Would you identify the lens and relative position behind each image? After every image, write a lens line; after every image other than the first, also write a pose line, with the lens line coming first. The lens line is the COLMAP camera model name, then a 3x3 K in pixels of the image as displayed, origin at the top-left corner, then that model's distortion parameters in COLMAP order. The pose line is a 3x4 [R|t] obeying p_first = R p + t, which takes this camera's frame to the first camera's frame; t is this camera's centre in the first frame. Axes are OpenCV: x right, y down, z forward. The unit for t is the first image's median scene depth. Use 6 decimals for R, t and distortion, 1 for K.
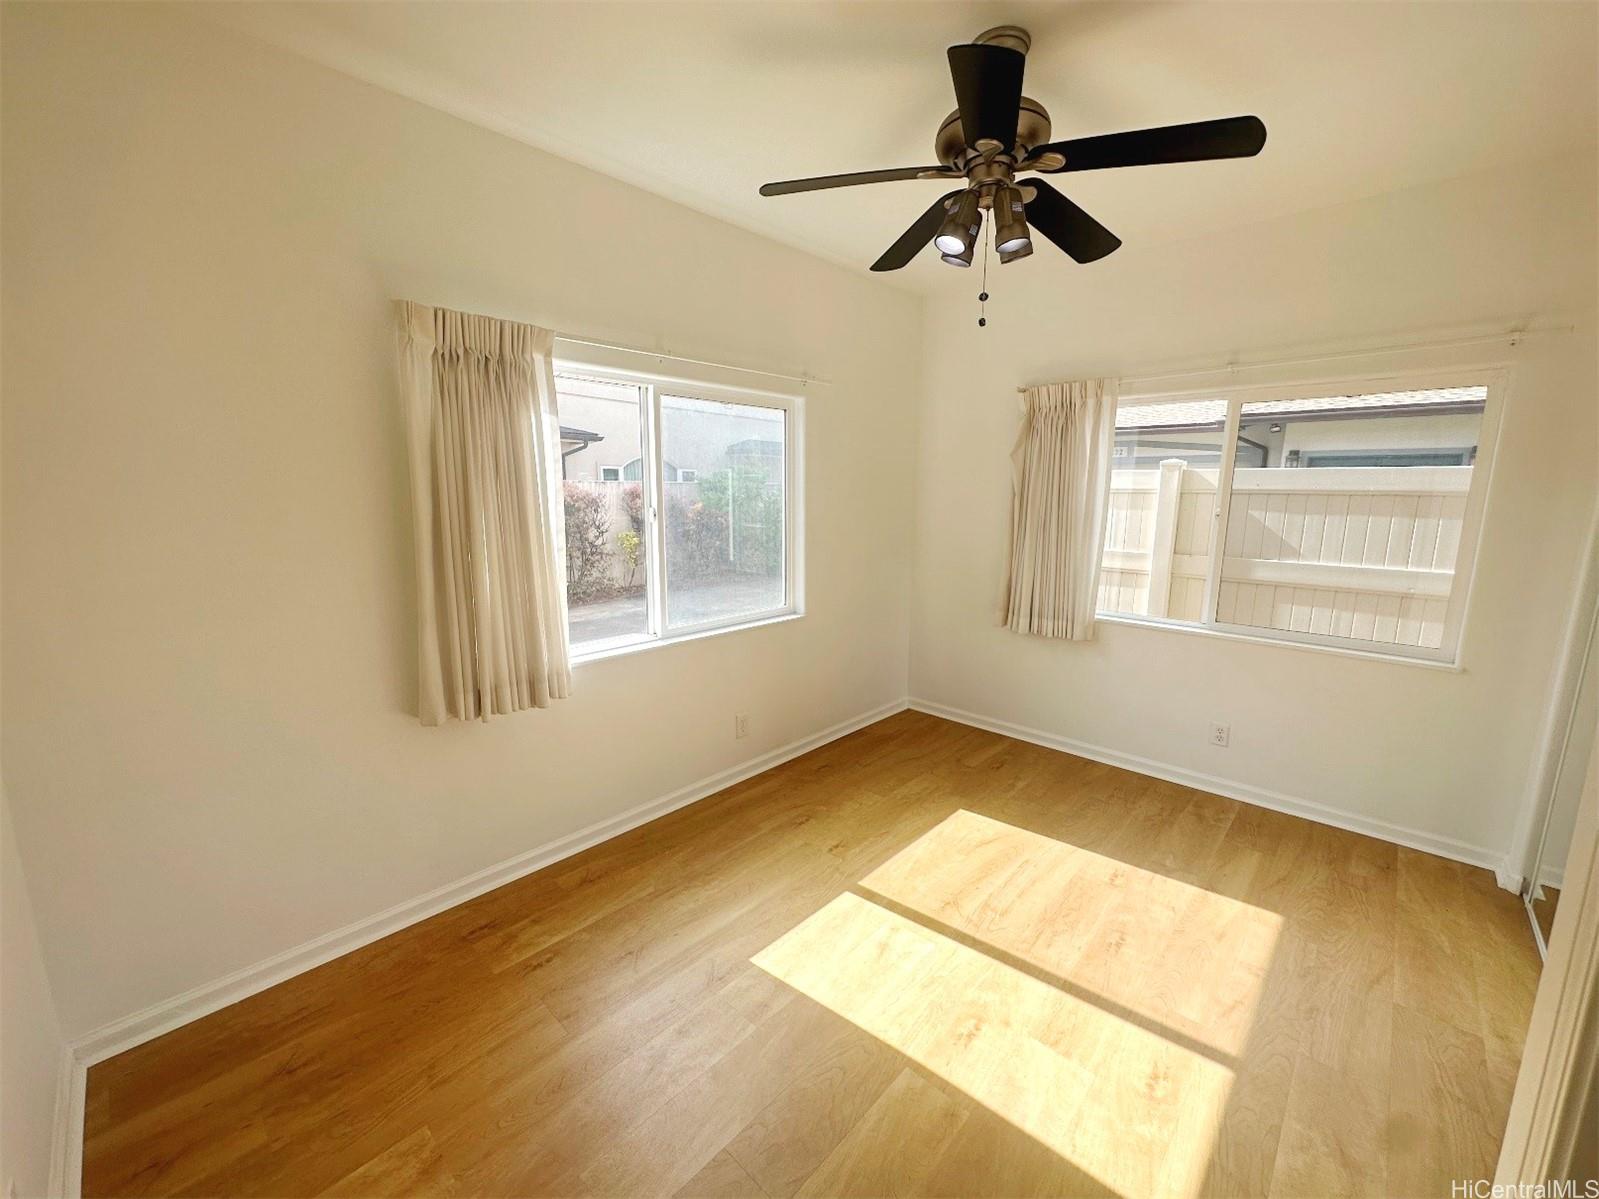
lens RADIAL K [[638.6, 0, 796.7], [0, 638.6, 599.4], [0, 0, 1]] dist [-0.002735, 0.001111]
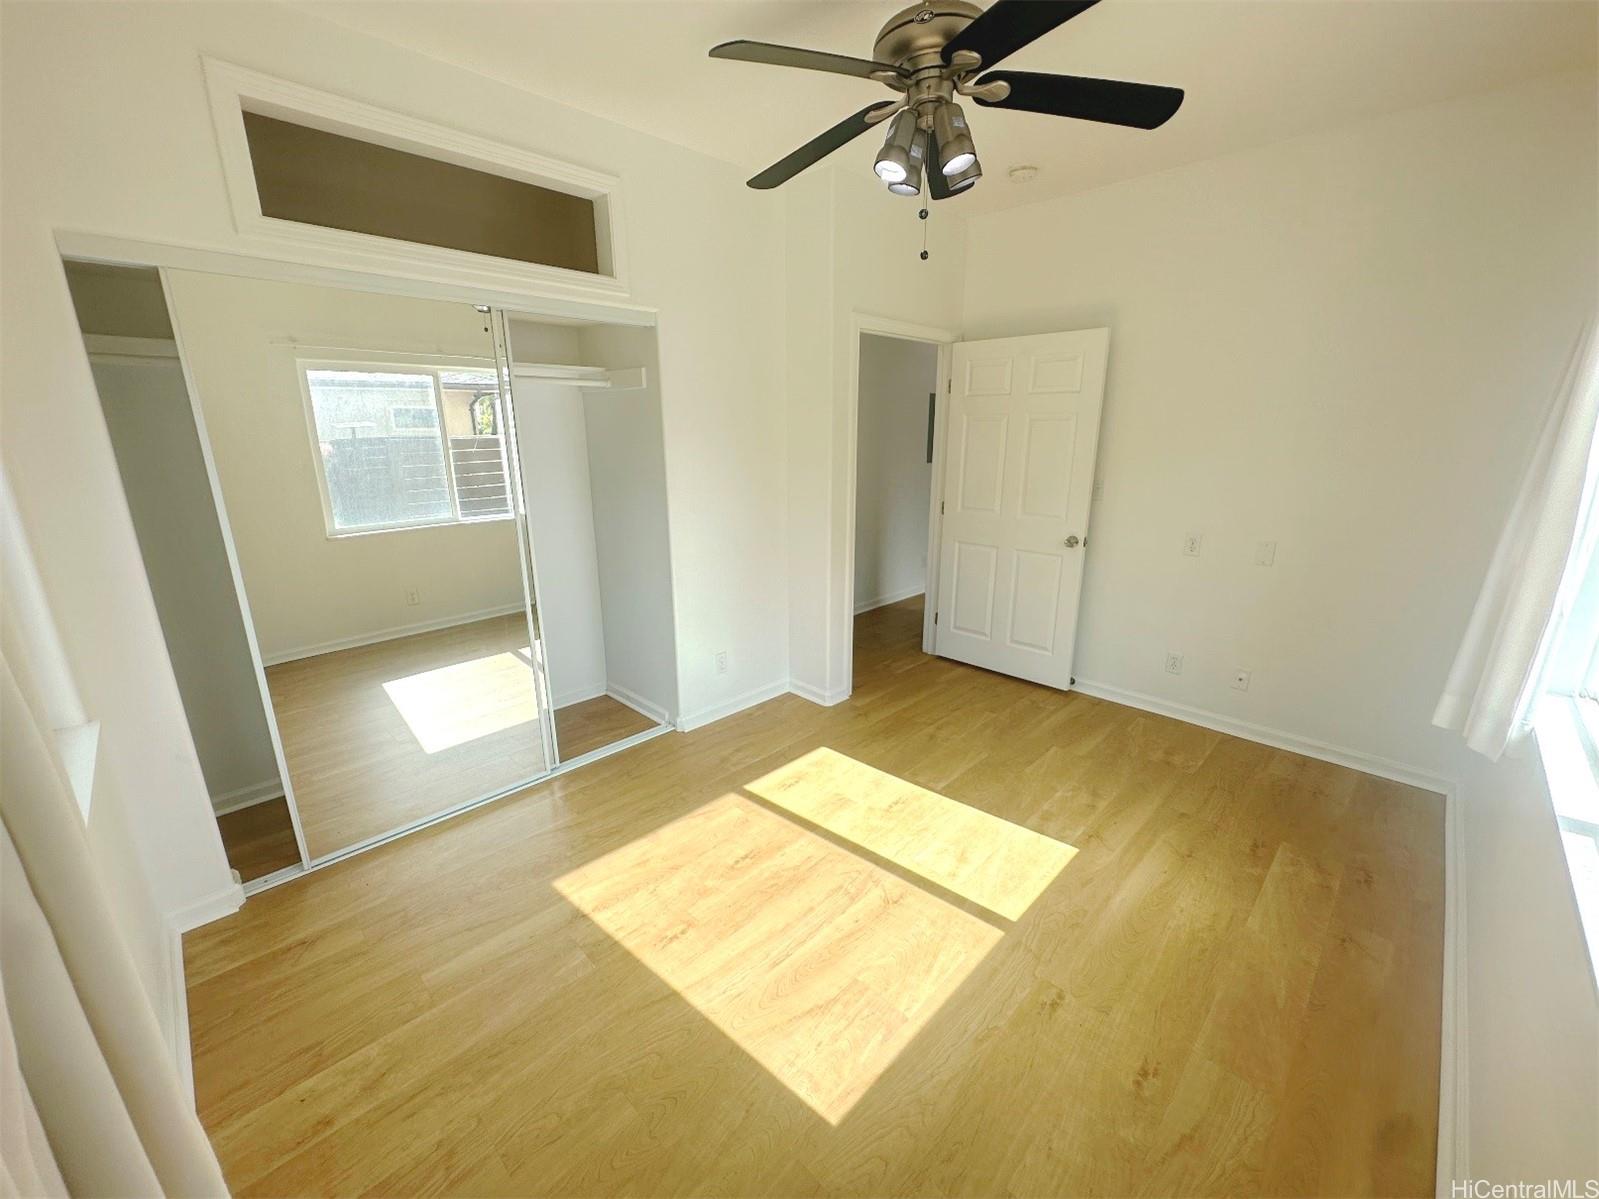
lens RADIAL K [[638.6, 0, 796.7], [0, 638.6, 599.4], [0, 0, 1]] dist [-0.002735, 0.001111]
pose [[-0.999565, -0.008481, 0.028263, 0.355989], [0.004260, 0.906289, 0.422637, -0.292935], [-0.029198, 0.422573, -0.905858, 1.645776]]
